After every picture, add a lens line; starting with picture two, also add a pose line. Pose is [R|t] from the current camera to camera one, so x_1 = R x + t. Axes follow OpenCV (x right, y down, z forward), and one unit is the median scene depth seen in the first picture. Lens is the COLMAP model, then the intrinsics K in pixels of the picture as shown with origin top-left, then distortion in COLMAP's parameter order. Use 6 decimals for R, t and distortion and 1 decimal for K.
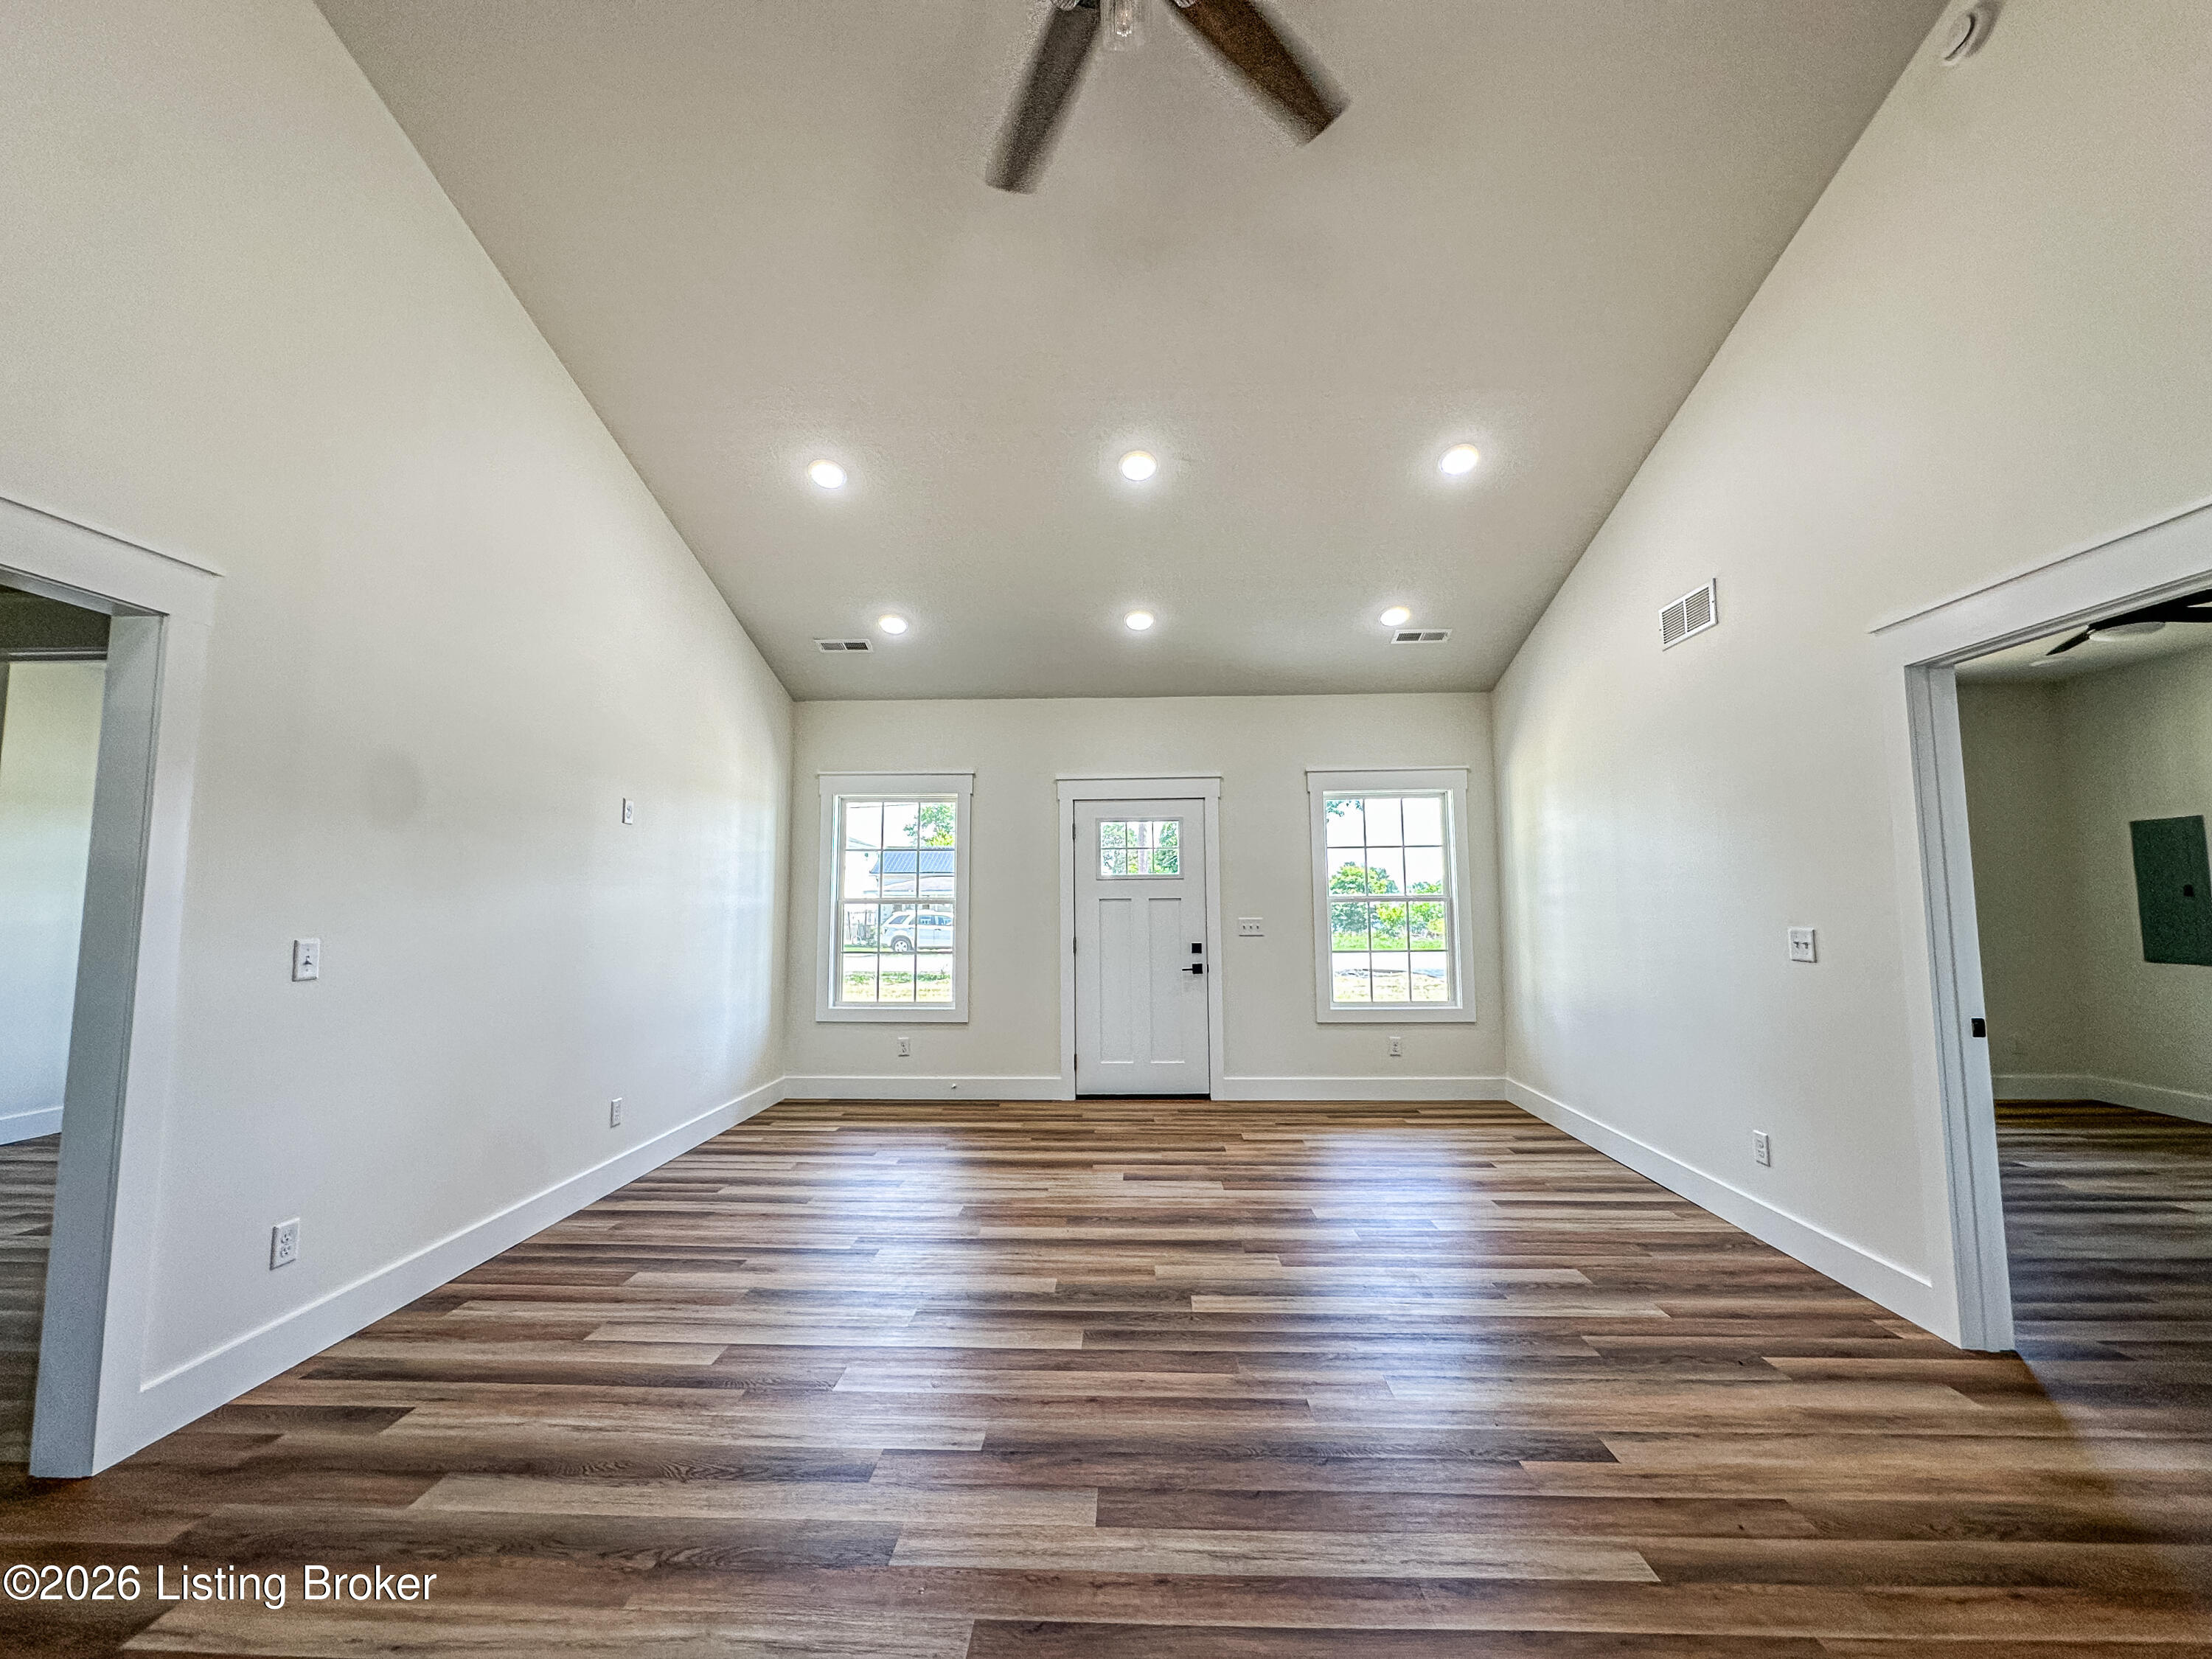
lens RADIAL K [[883.7, 0, 1106.0], [0, 883.7, 828.5], [0, 0, 1]] dist [-0.006431, 0.001358]
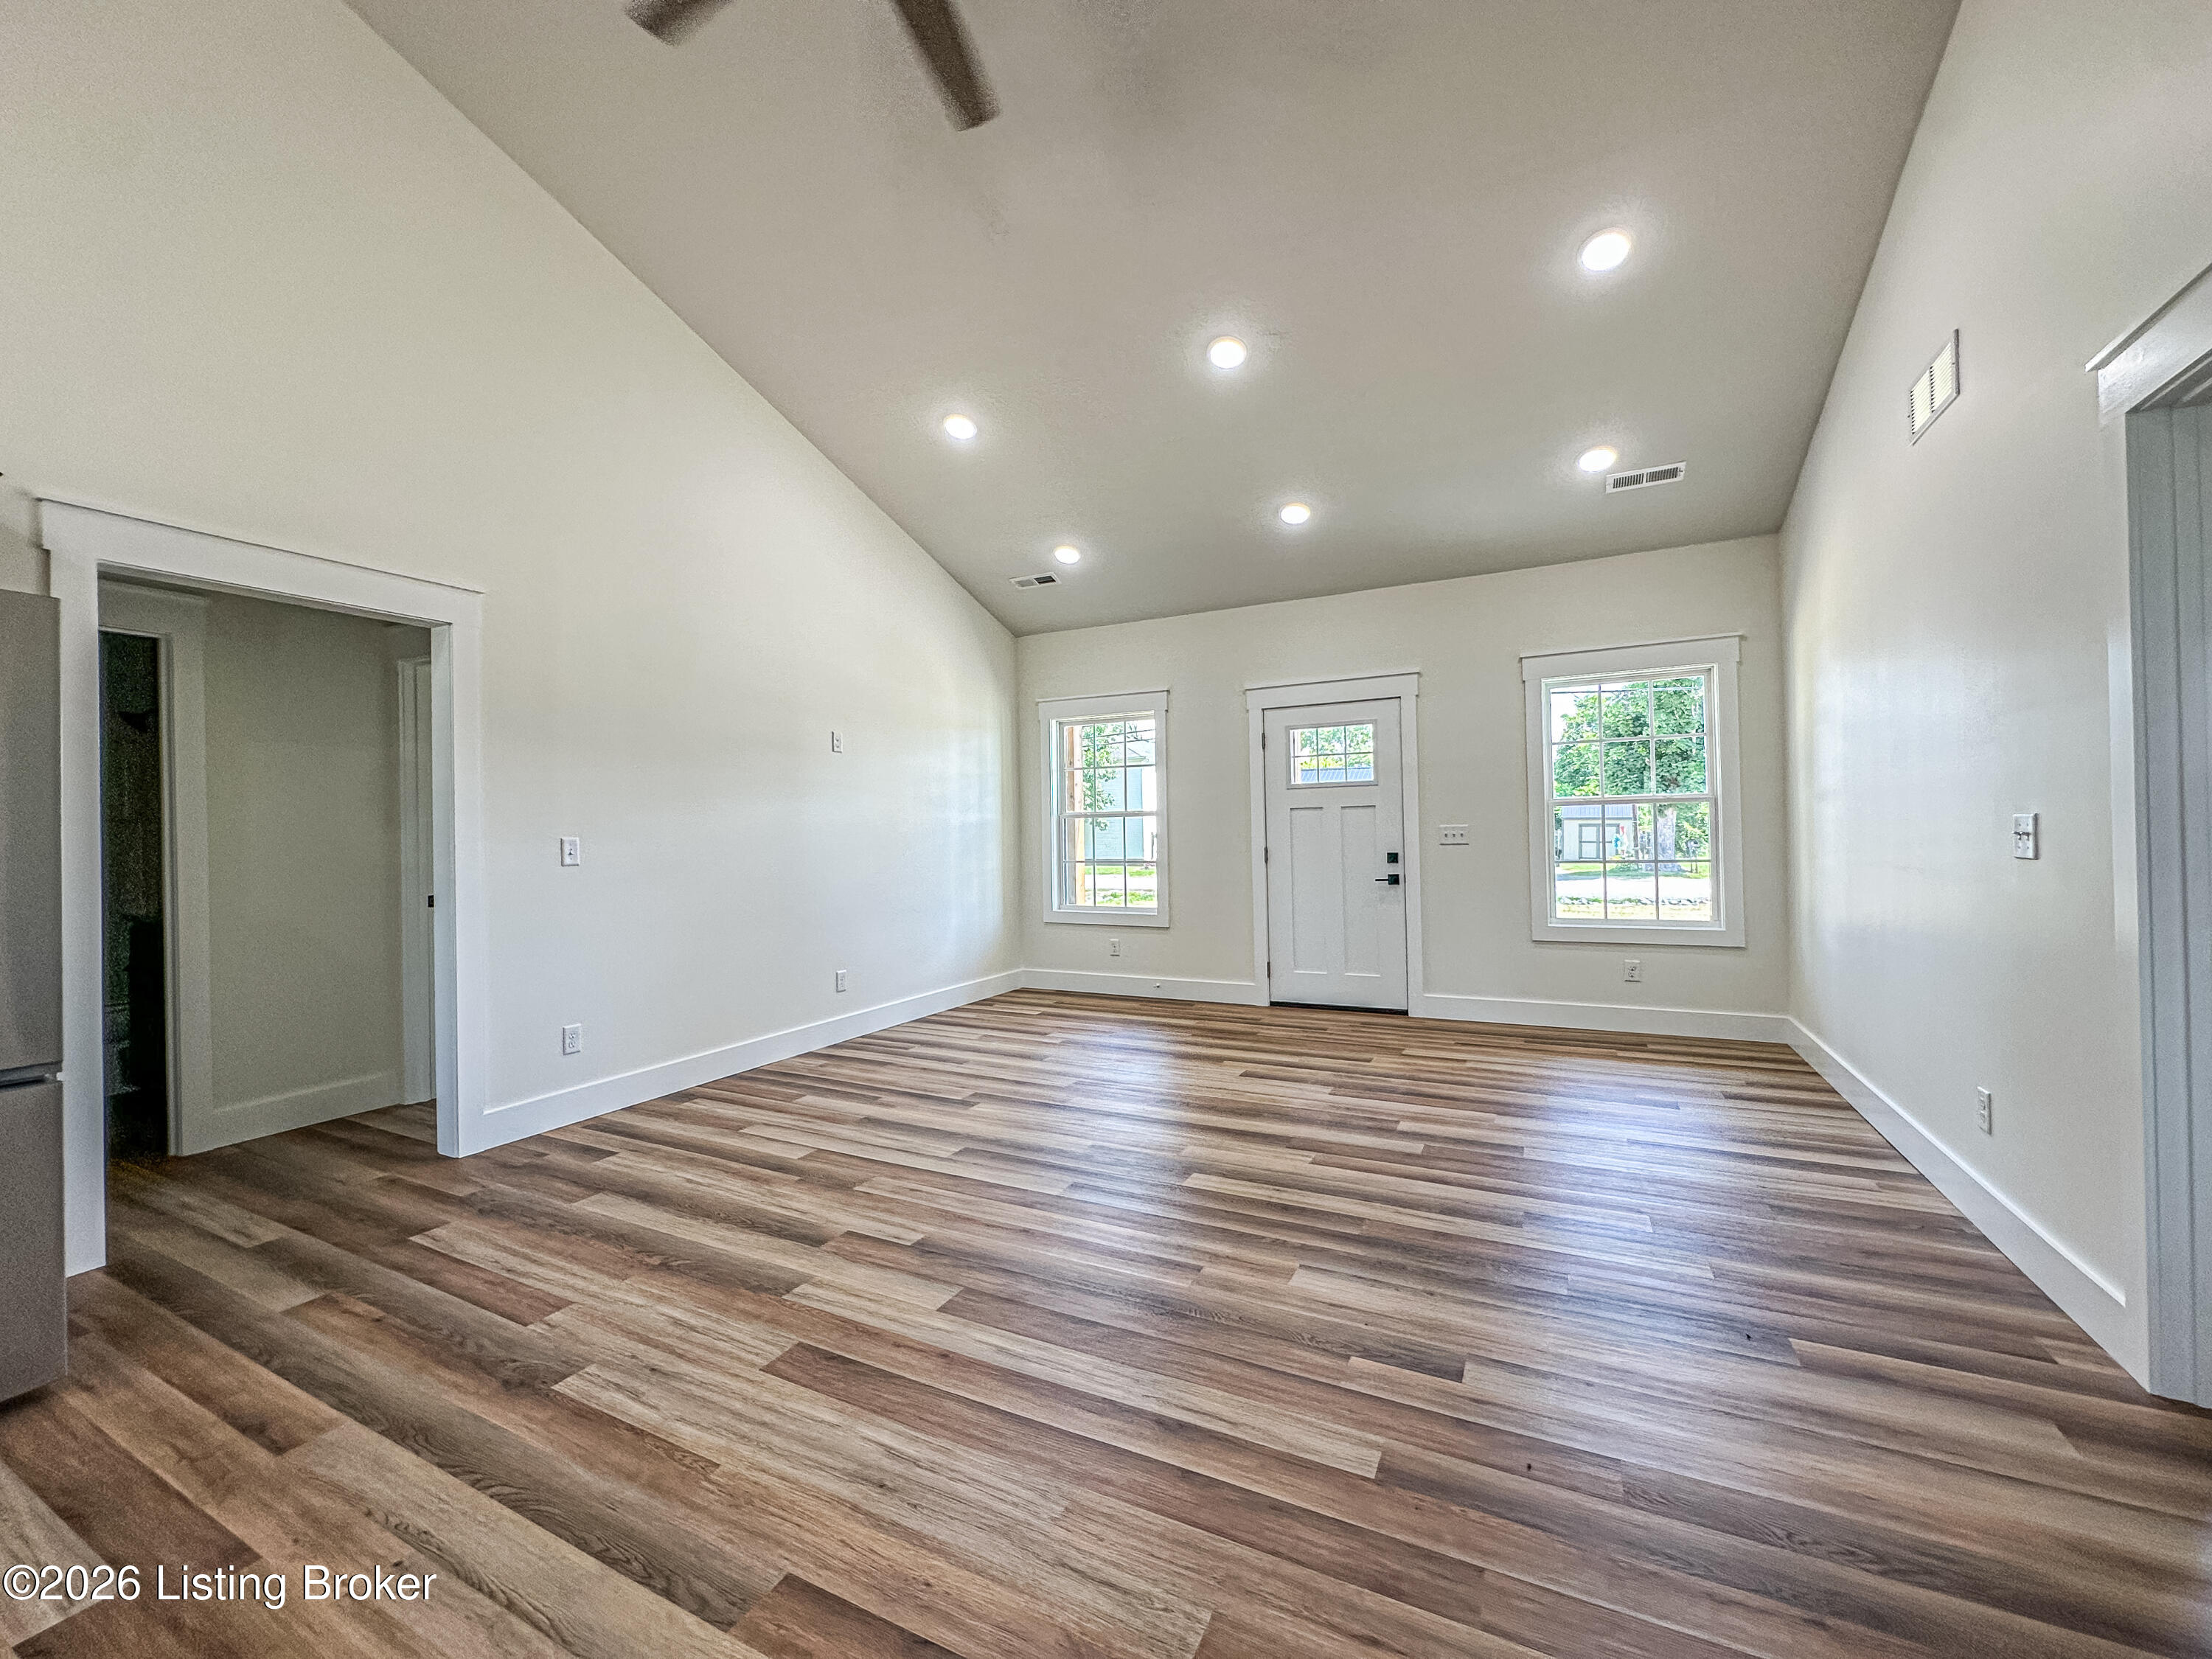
lens RADIAL K [[883.7, 0, 1108.5], [0, 883.7, 829.8], [0, 0, 1]] dist [-0.006431, 0.001358]
pose [[0.907566, -0.012926, -0.419712, 0.312472], [0.048664, 0.996029, 0.074555, 0.028584], [0.417081, -0.088089, 0.904590, 0.031603]]
